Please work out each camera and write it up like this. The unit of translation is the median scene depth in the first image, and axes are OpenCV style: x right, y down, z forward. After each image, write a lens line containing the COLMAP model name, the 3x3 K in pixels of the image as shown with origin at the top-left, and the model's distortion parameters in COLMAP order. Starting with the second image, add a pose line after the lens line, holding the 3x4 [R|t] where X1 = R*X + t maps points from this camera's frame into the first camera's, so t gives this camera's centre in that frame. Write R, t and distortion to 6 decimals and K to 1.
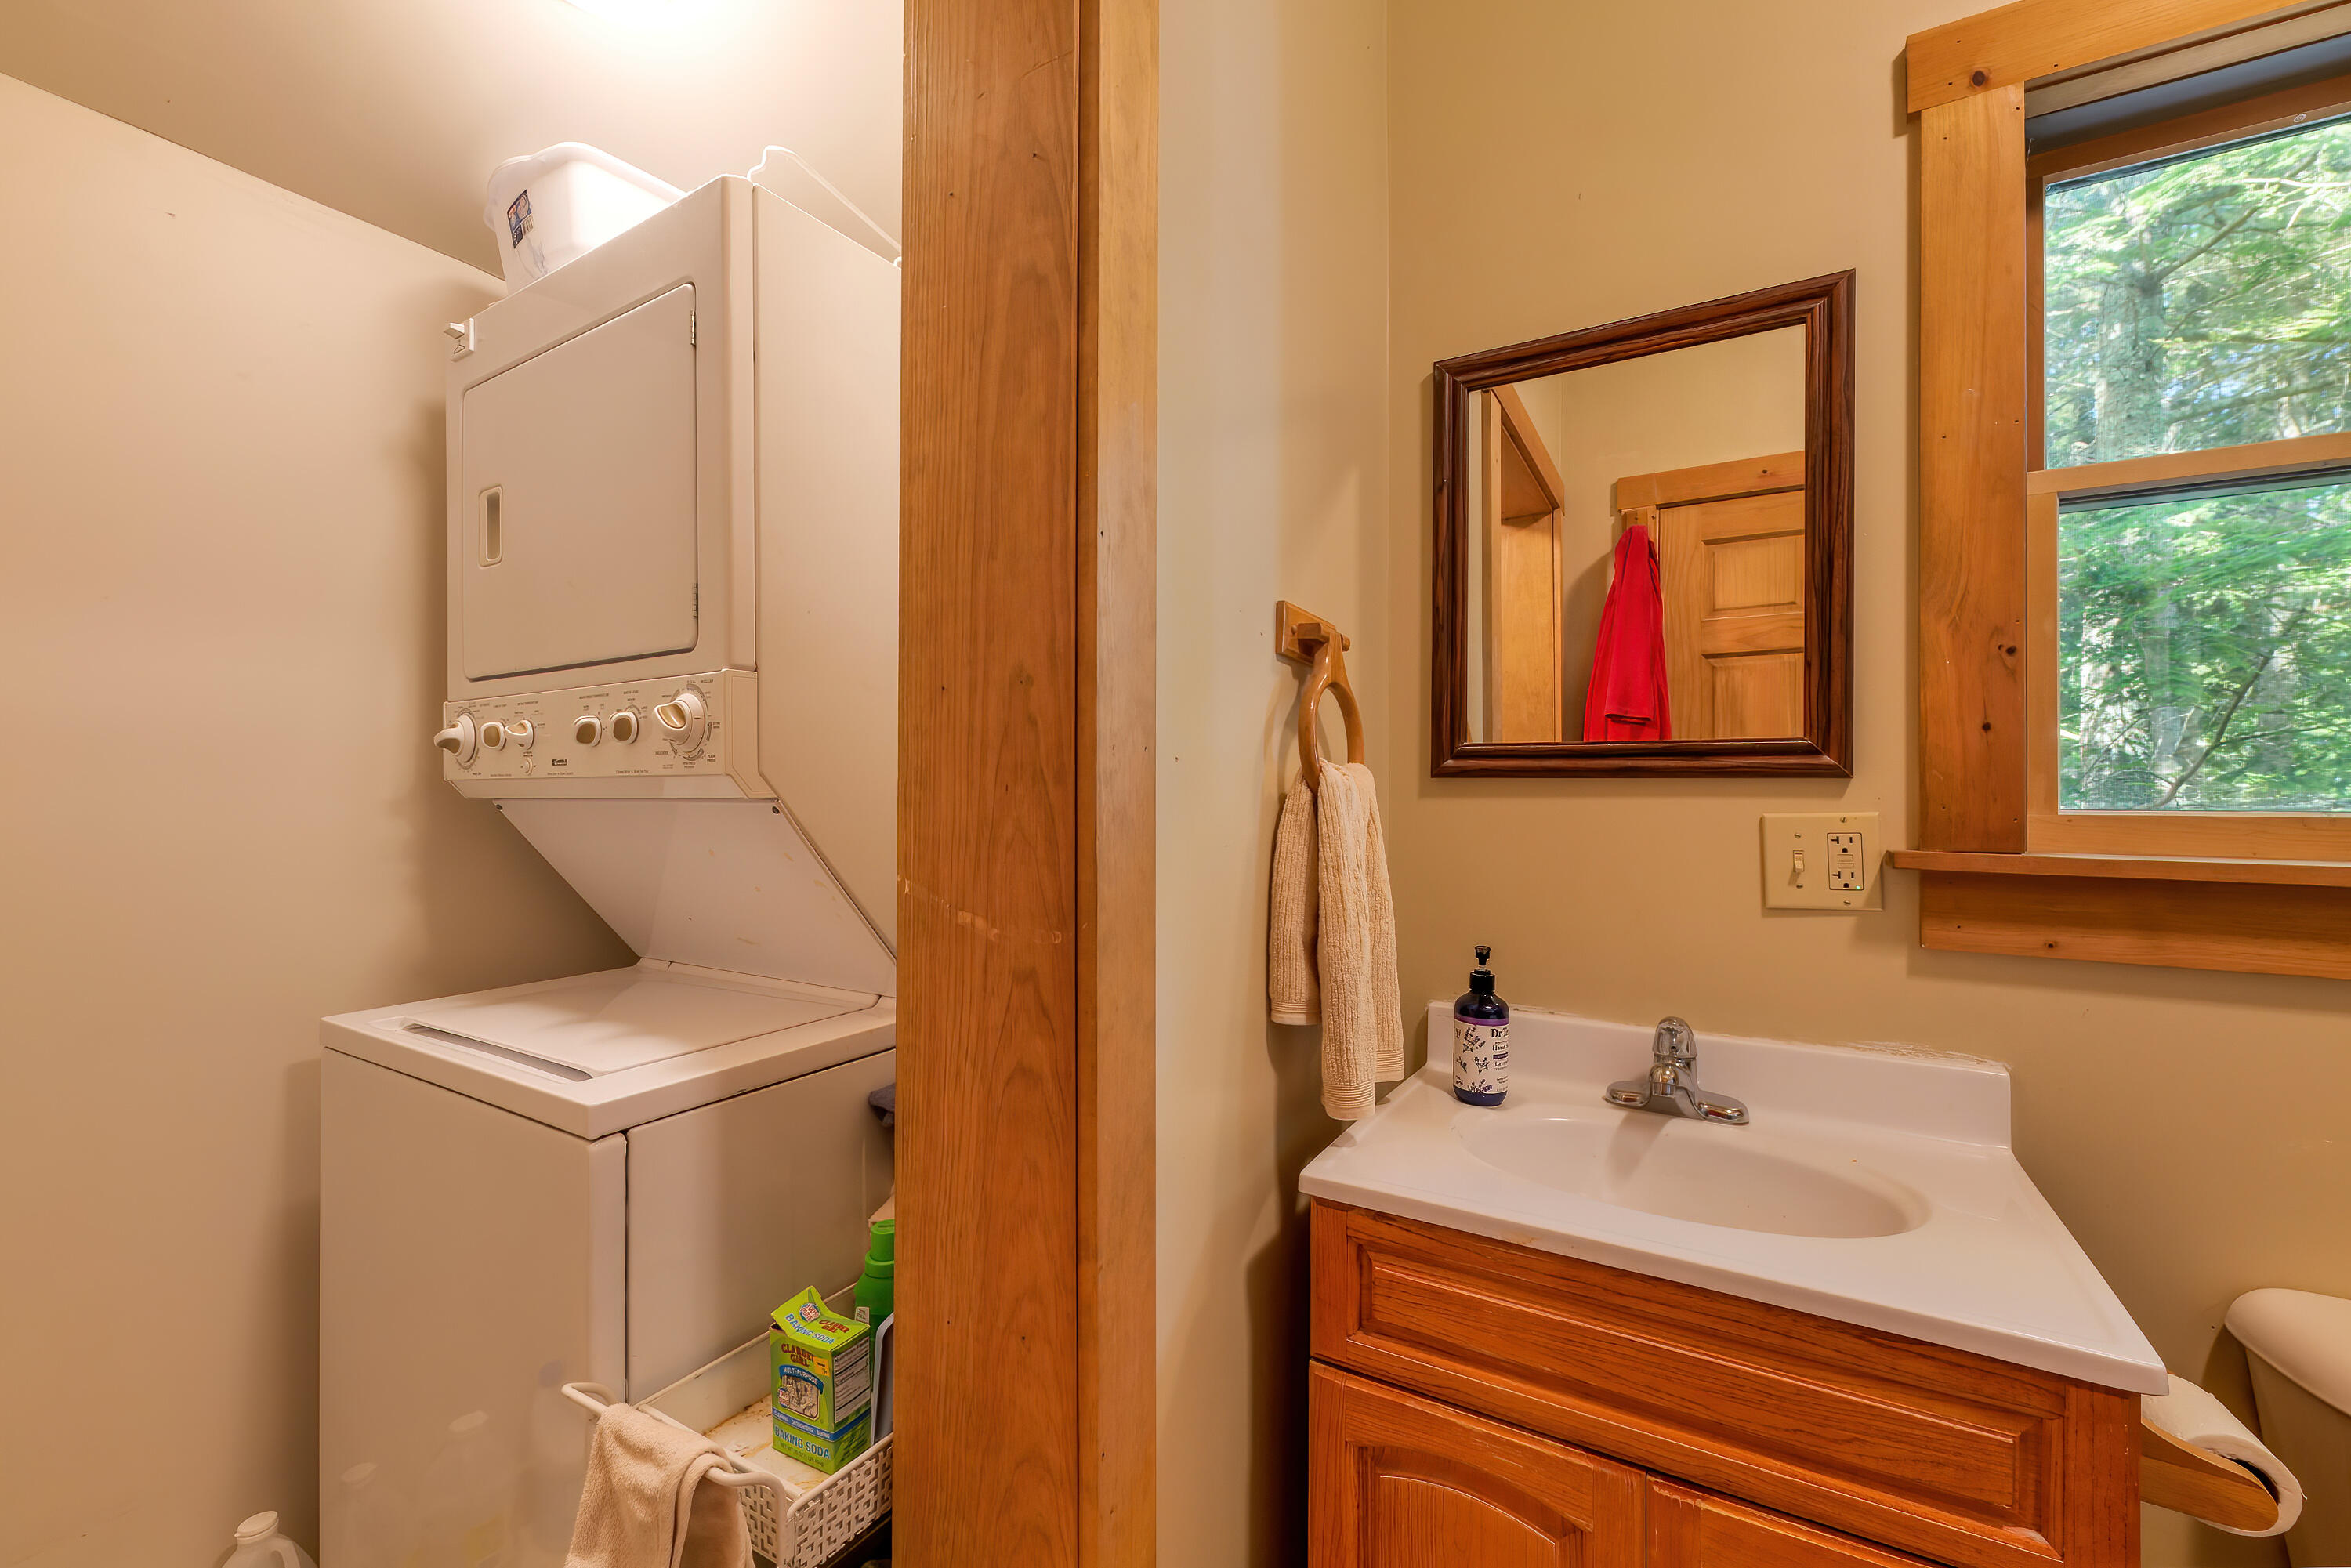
lens RADIAL K [[975.3, 0, 1179.3], [0, 975.3, 787.3], [0, 0, 1]] dist [0.007348, -0.000988]
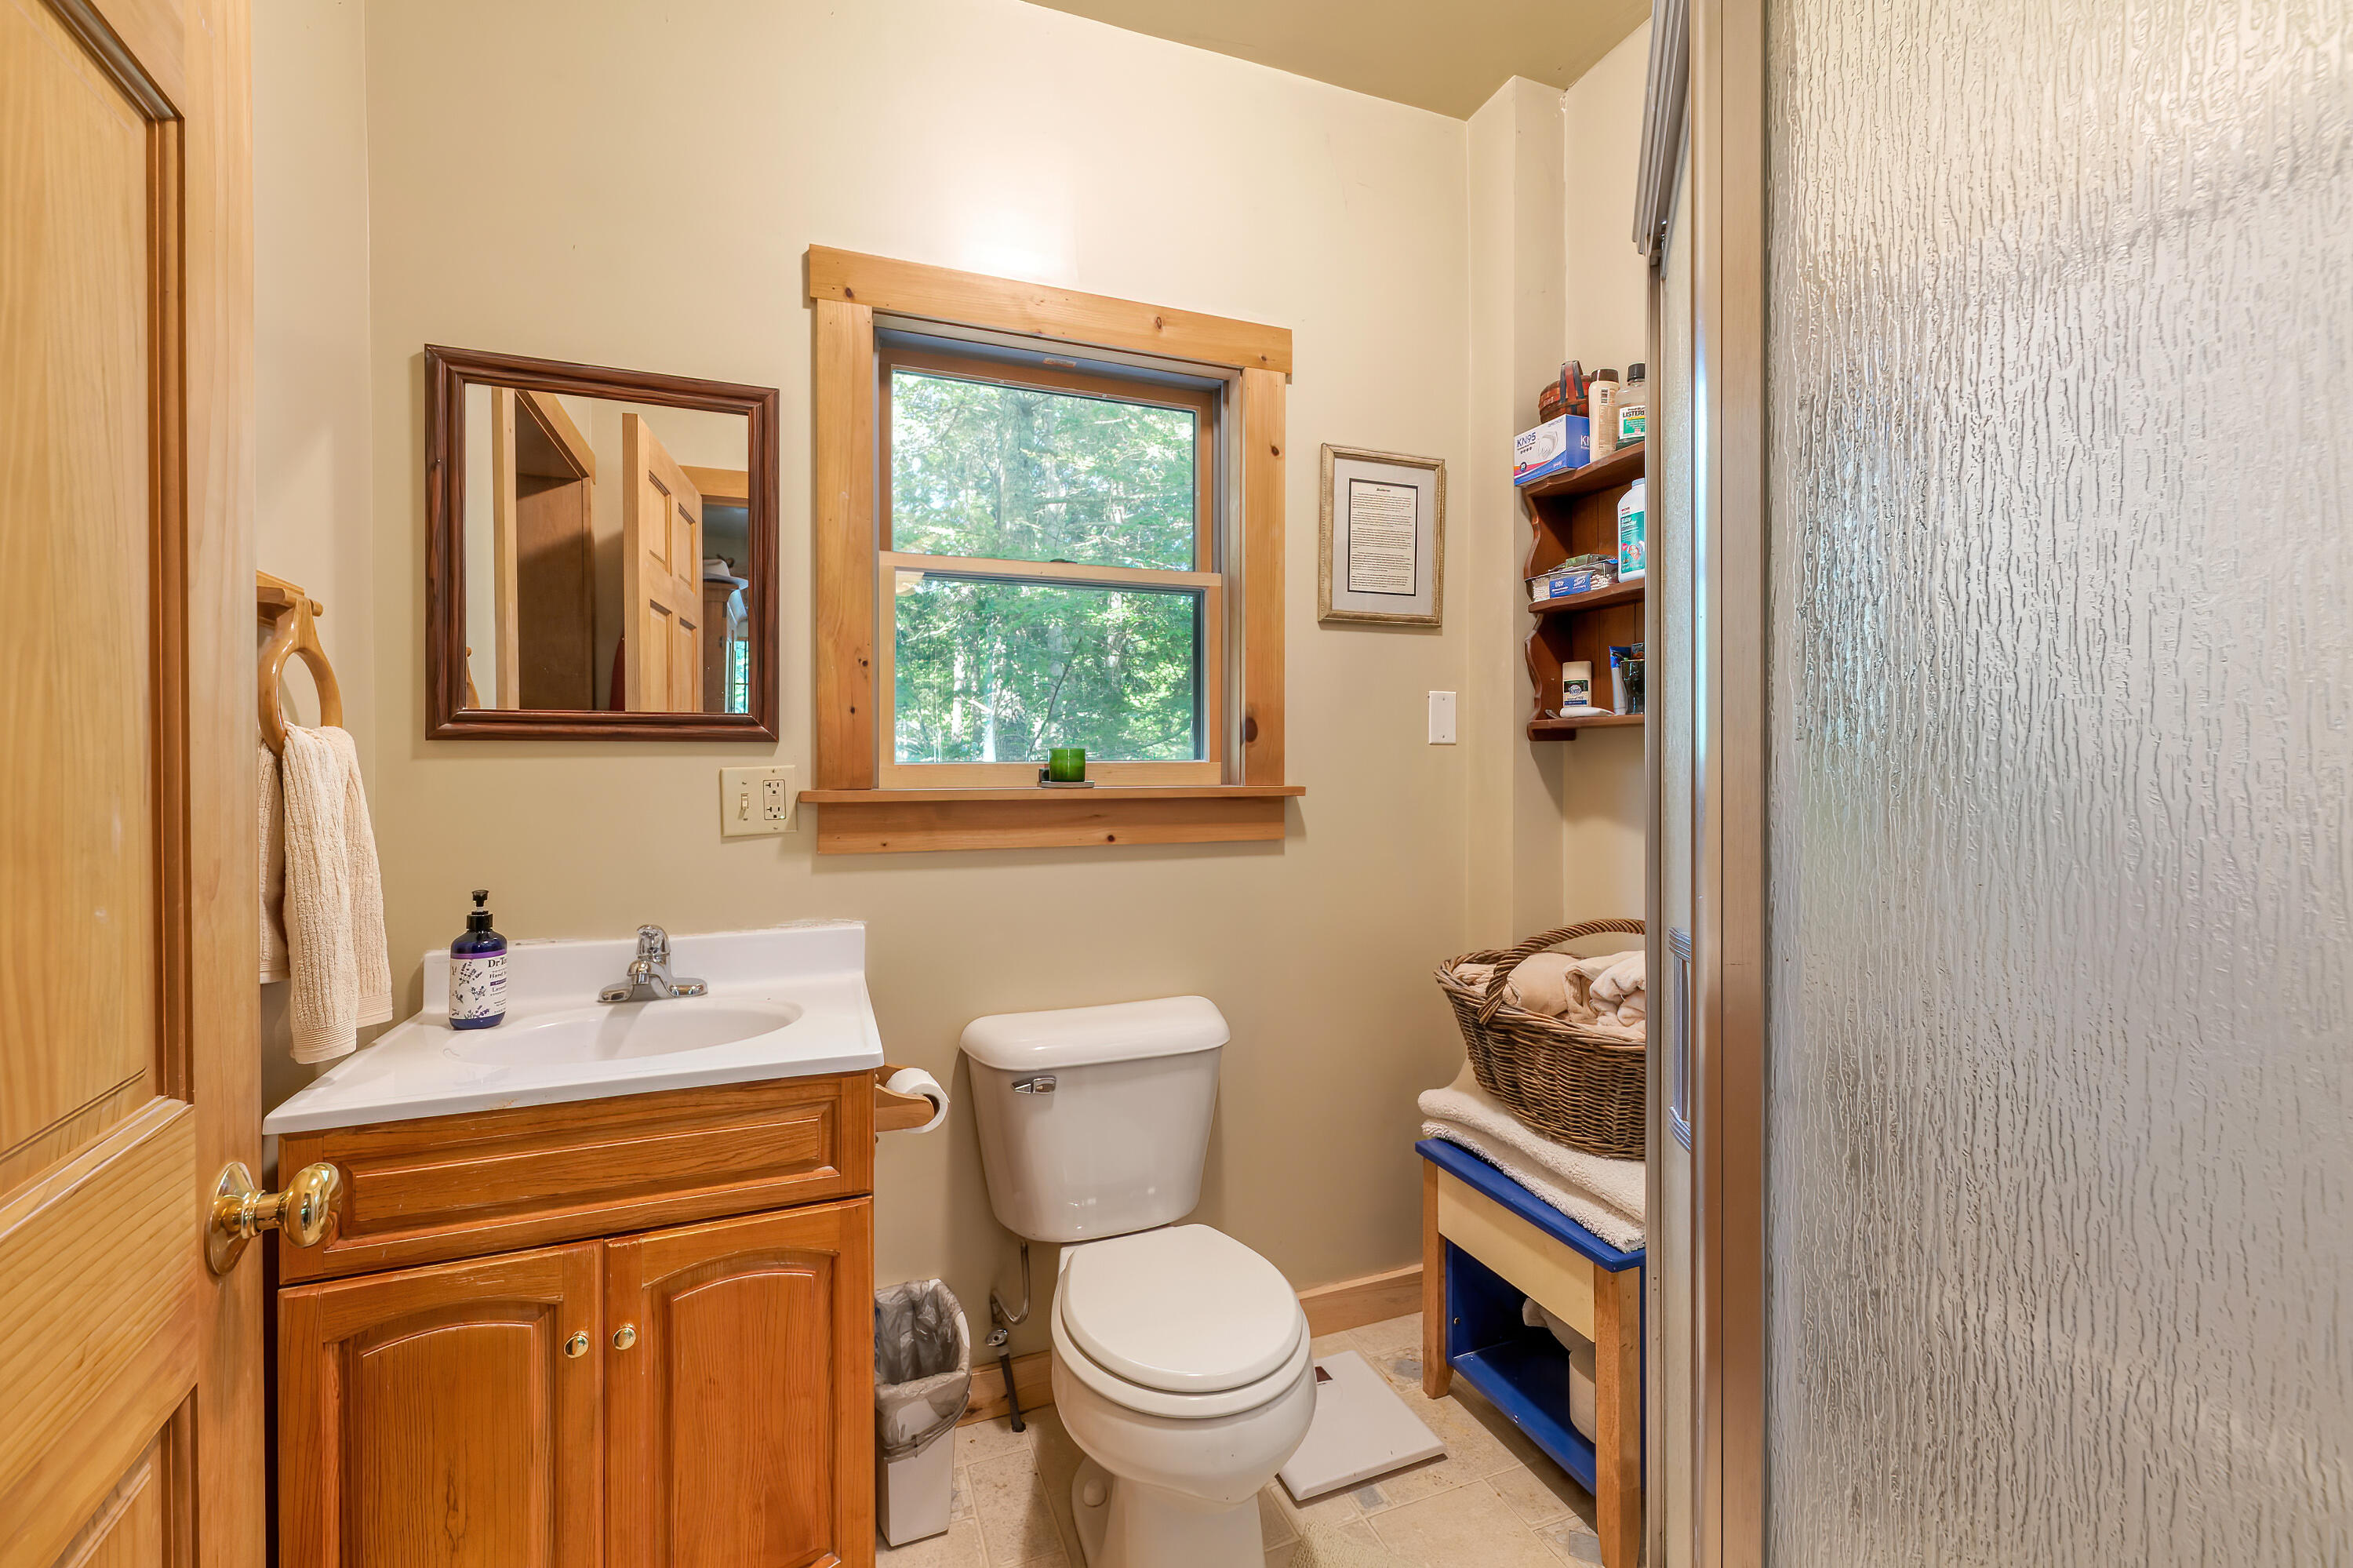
lens RADIAL K [[976.2, 0, 1176.3], [0, 976.2, 754.8], [0, 0, 1]] dist [0.007348, -0.000988]
pose [[0.632216, -0.008920, 0.774741, -0.062072], [0.001484, 0.999946, 0.010302, -0.004718], [-0.774791, -0.005363, 0.632195, -0.371546]]
